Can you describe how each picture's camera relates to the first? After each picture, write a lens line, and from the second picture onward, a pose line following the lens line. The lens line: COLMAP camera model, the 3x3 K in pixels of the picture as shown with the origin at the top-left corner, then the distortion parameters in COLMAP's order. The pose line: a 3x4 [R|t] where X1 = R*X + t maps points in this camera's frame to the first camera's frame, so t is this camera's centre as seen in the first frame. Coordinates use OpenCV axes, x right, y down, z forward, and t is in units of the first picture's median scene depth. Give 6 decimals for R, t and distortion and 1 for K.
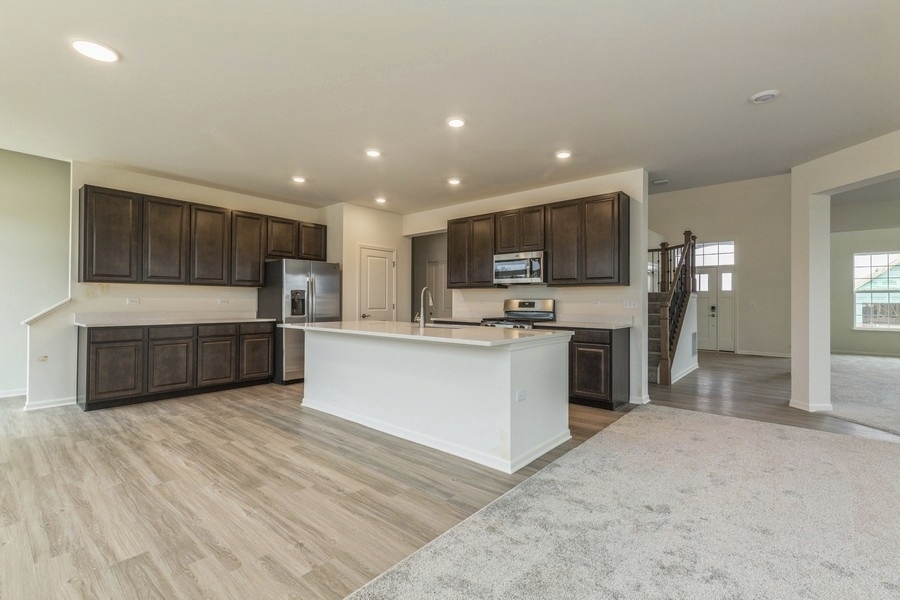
lens RADIAL K [[404.8, 0, 450.1], [0, 404.8, 298.3], [0, 0, 1]] dist [0.002485, -0.000128]
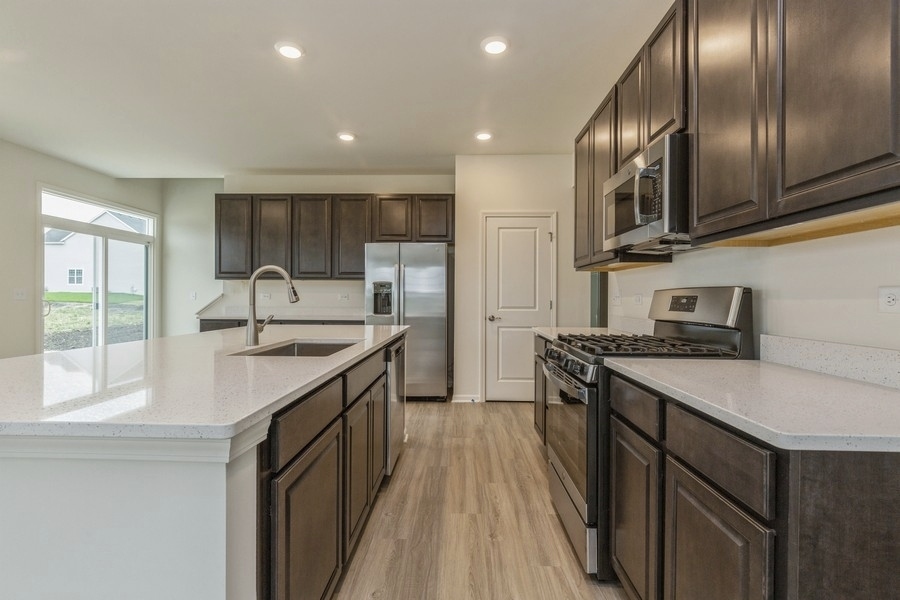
lens RADIAL K [[429.1, 0, 450.0], [0, 429.1, 300.0], [0, 0, 1]] dist [0.001316, -0.000101]
pose [[0.626102, 0.003527, -0.779734, 0.516644], [0.004337, 0.999959, 0.008006, 0.012422], [0.779729, -0.008394, 0.626060, 0.877933]]
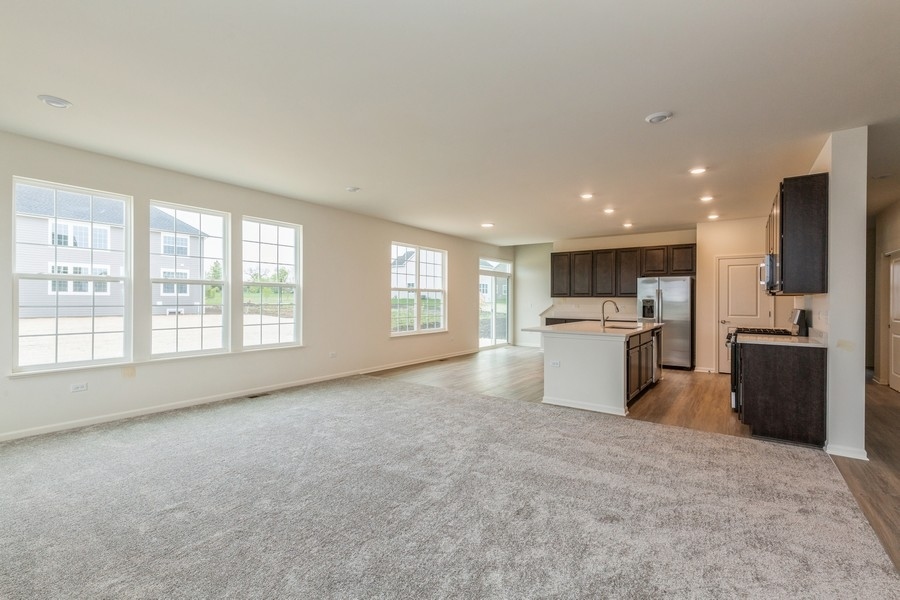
lens RADIAL K [[404.0, 0, 446.5], [0, 404.0, 299.8], [0, 0, 1]] dist [0.002834, -0.000332]
pose [[0.074191, -0.005781, -0.997227, 1.411892], [0.004666, 0.999974, -0.005450, -0.021944], [0.997233, -0.004249, 0.074216, 0.322461]]
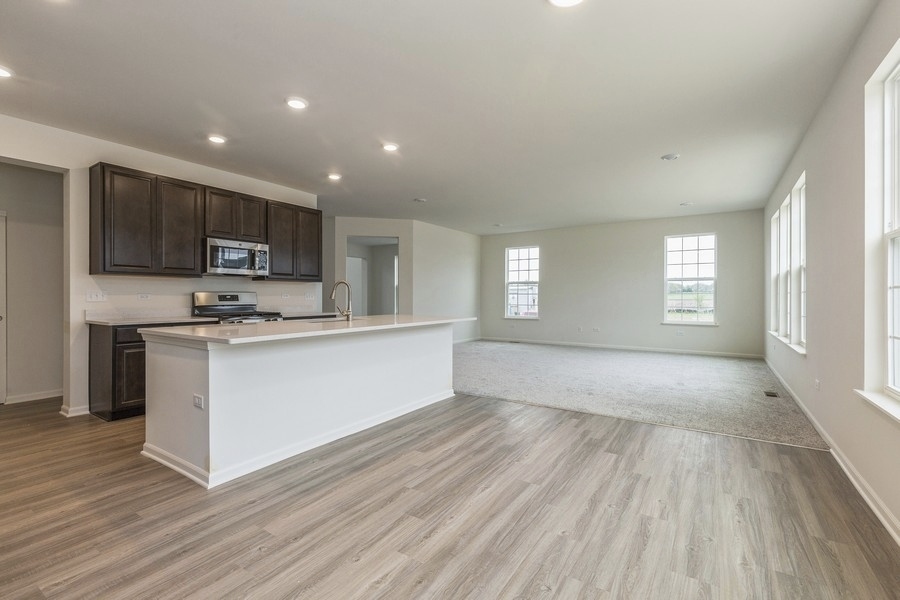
lens RADIAL K [[404.0, 0, 446.5], [0, 404.0, 299.8], [0, 0, 1]] dist [0.002834, -0.000332]
pose [[-0.121204, -0.014721, 0.992518, -1.120922], [-0.010477, 0.999853, 0.013551, 0.003445], [-0.992572, -0.008757, -0.121340, 0.904994]]
